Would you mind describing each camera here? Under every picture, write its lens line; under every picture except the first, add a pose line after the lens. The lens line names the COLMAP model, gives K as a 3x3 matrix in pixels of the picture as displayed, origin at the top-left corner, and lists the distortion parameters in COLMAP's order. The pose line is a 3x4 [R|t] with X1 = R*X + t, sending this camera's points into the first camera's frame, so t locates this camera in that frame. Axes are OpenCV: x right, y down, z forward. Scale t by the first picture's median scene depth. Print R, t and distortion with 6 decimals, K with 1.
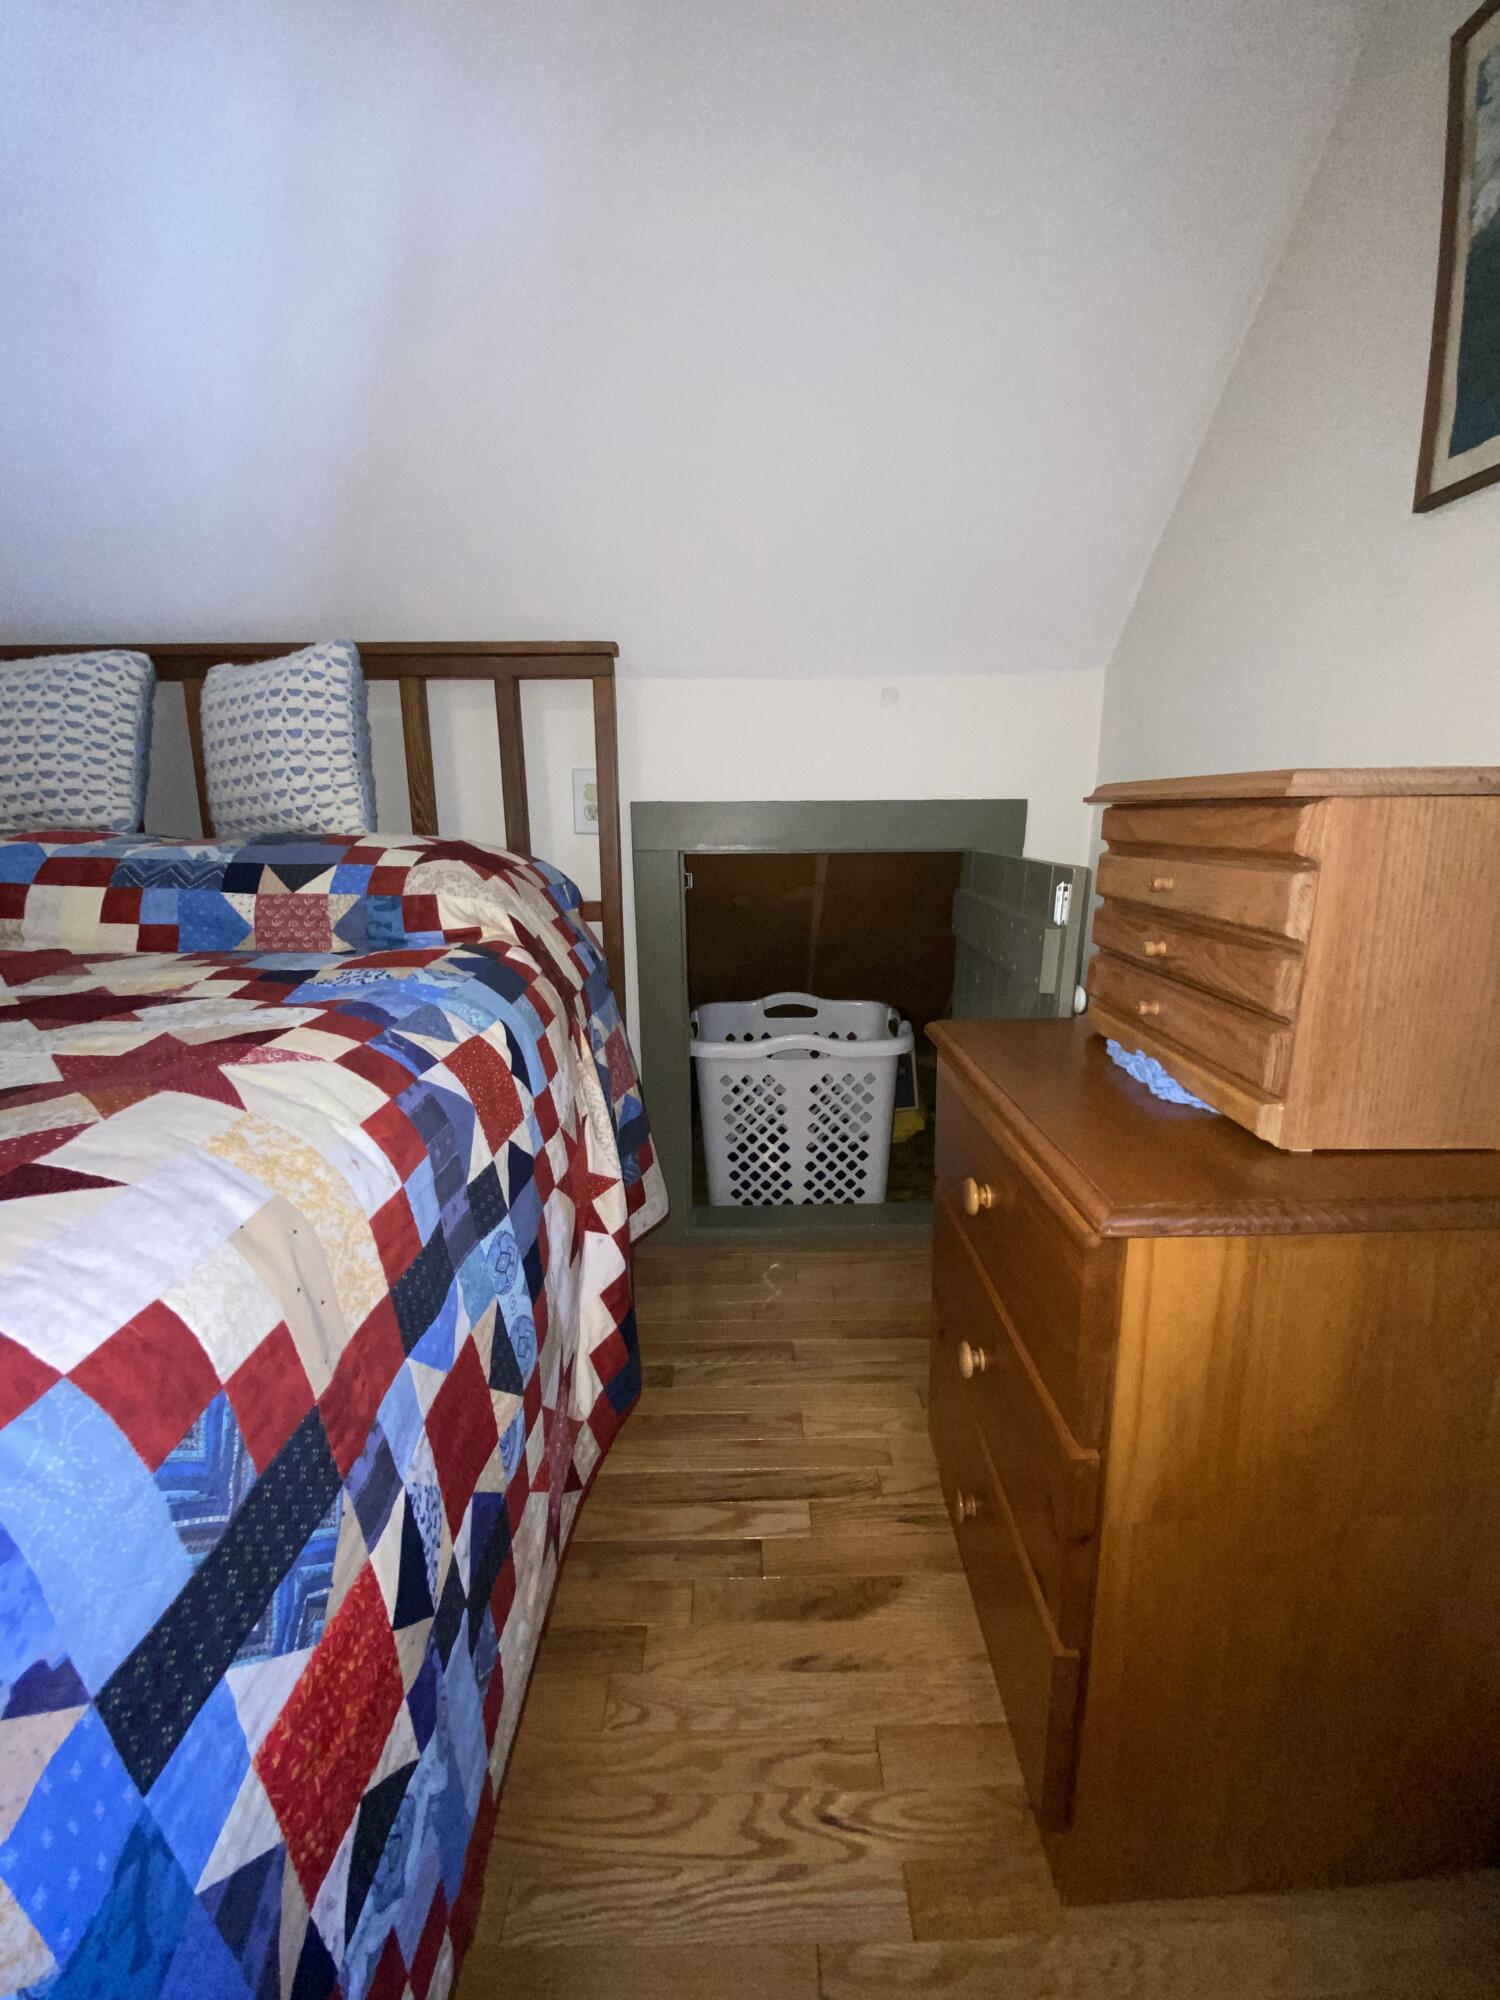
lens RADIAL K [[826.4, 0, 753.2], [0, 826.4, 1008.7], [0, 0, 1]] dist [0.009777, -0.009342]
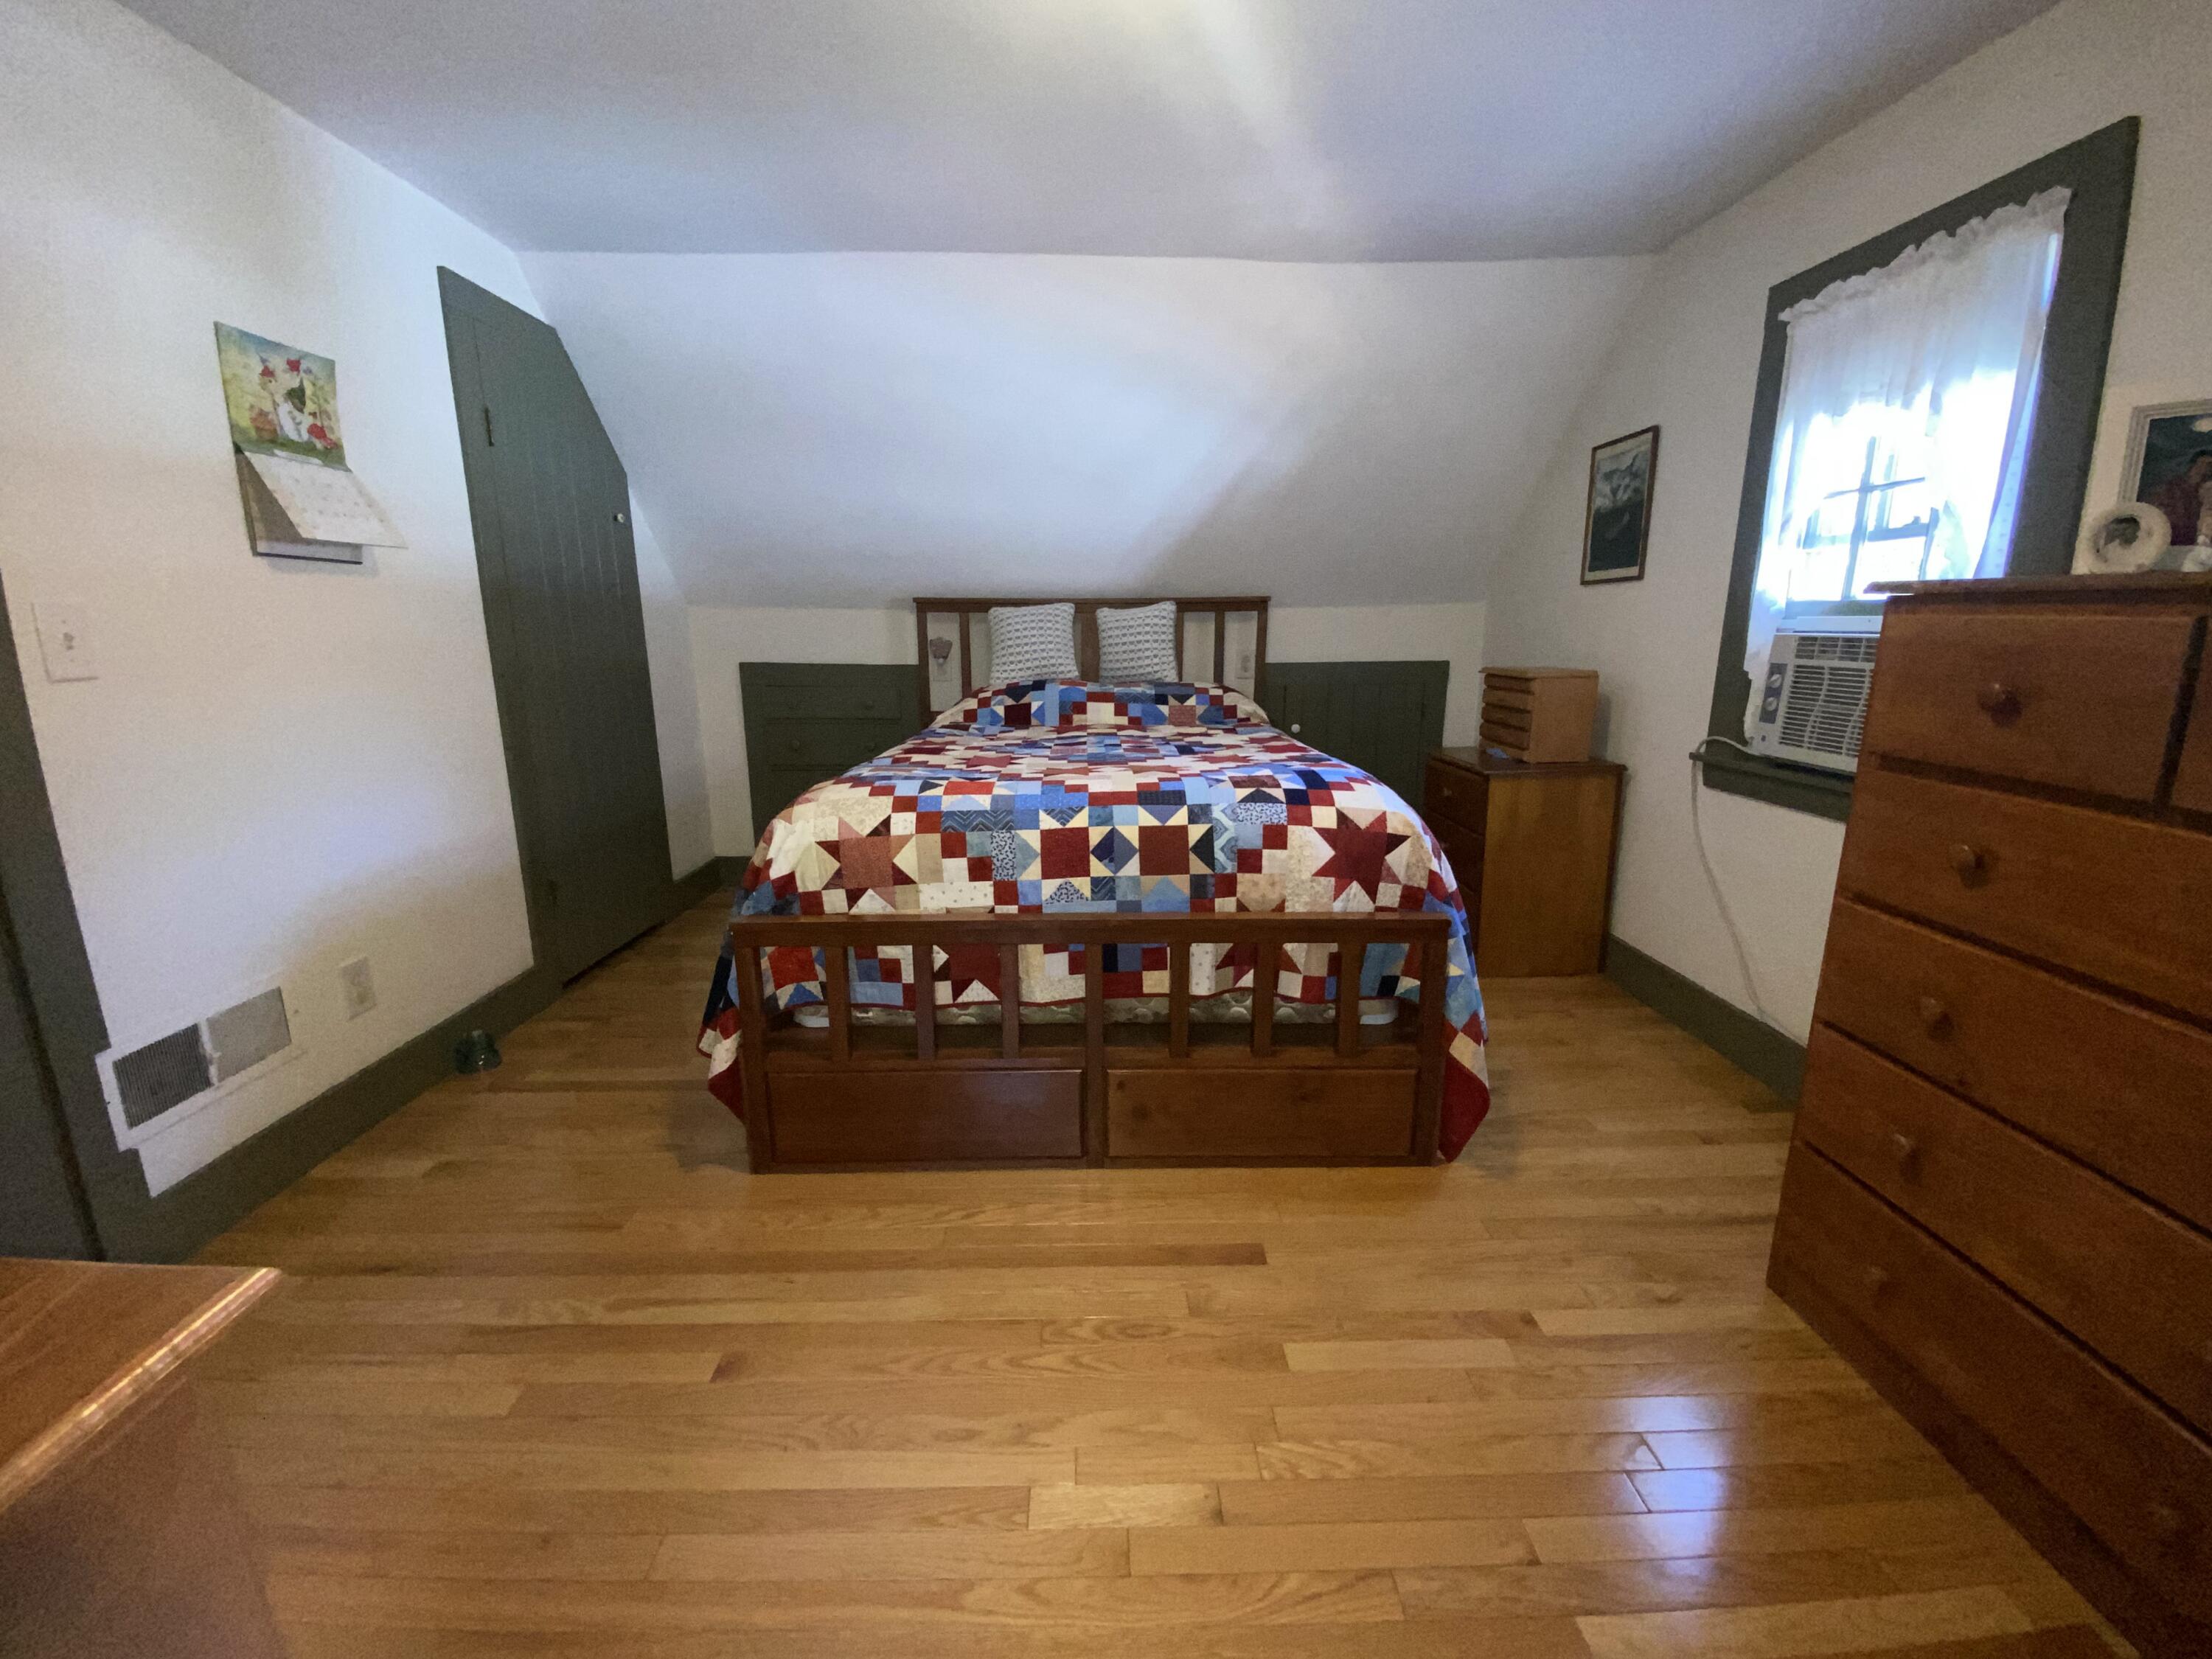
lens RADIAL K [[914.0, 0, 1103.5], [0, 914.0, 829.7], [0, 0, 1]] dist [0.009777, -0.009342]
pose [[0.999987, -0.004102, -0.002921, -0.799458], [0.004041, 0.999782, -0.020493, 0.320262], [0.003004, 0.020480, 0.999786, -1.927580]]
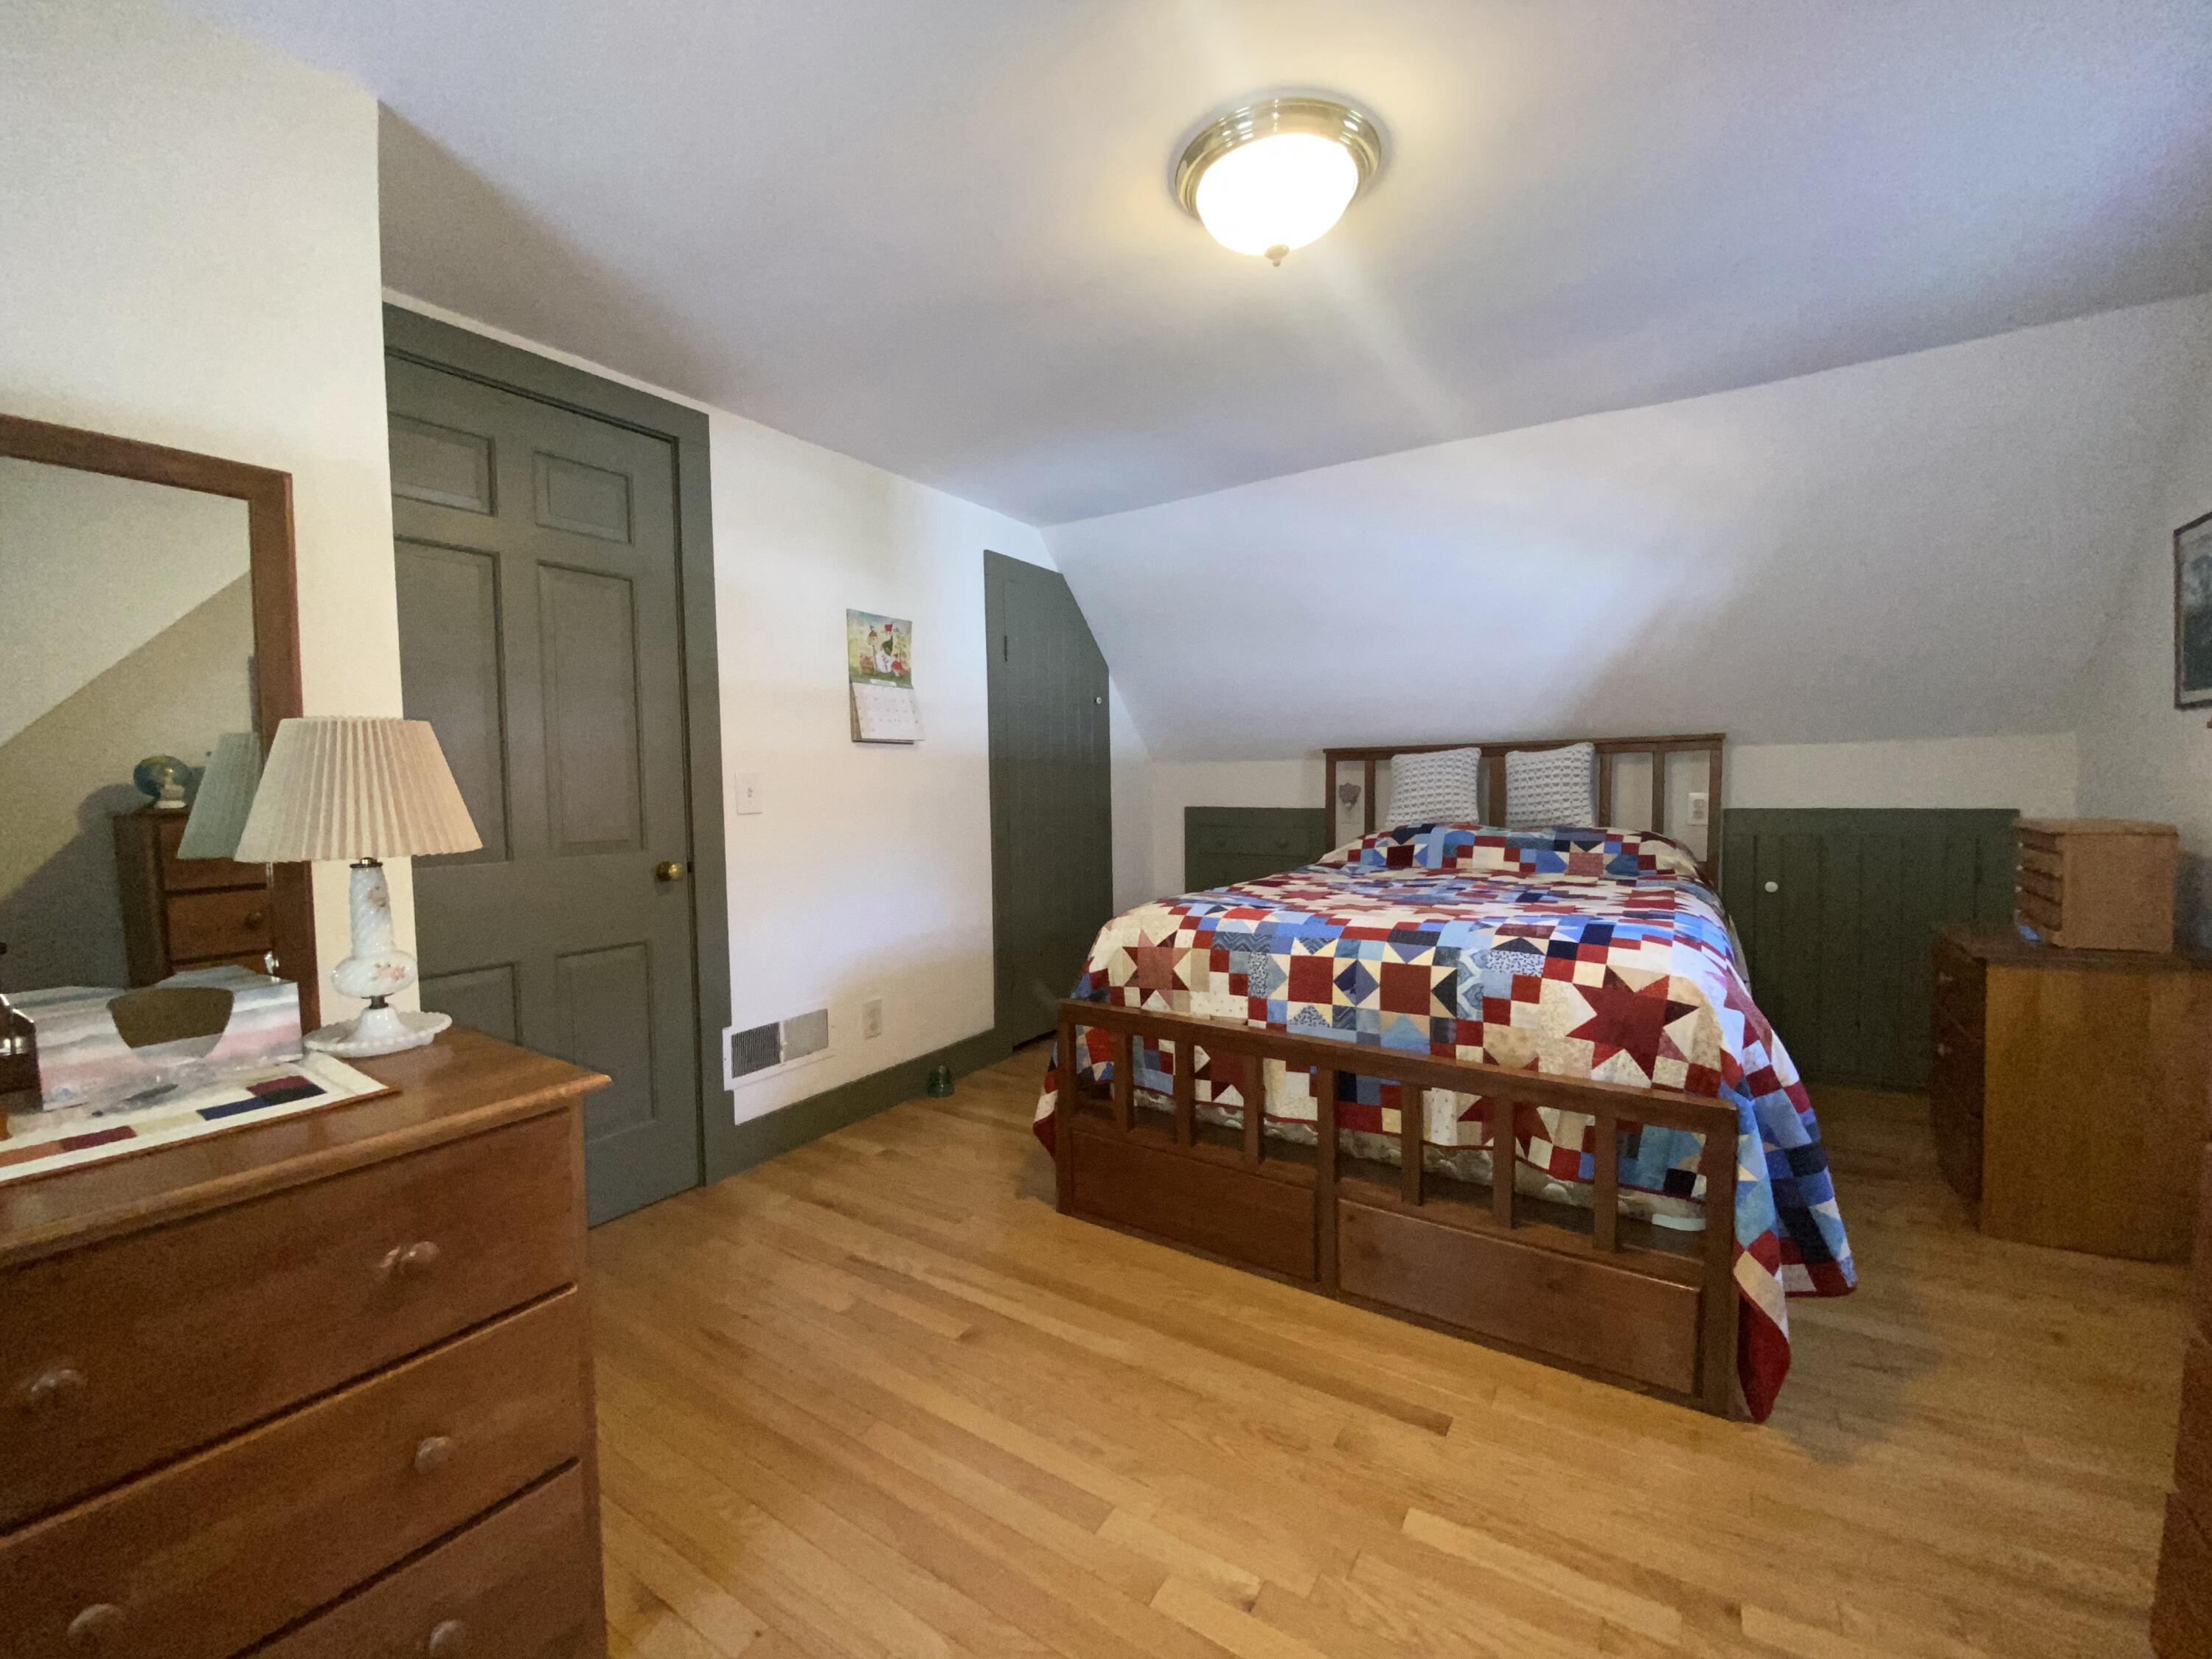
lens RADIAL K [[914.0, 0, 1109.2], [0, 914.0, 810.4], [0, 0, 1]] dist [0.009777, -0.009342]
pose [[0.825294, 0.005636, -0.564675, -0.186786], [-0.113623, 0.981157, -0.156272, 0.327429], [0.553154, 0.193131, 0.810383, -2.037486]]
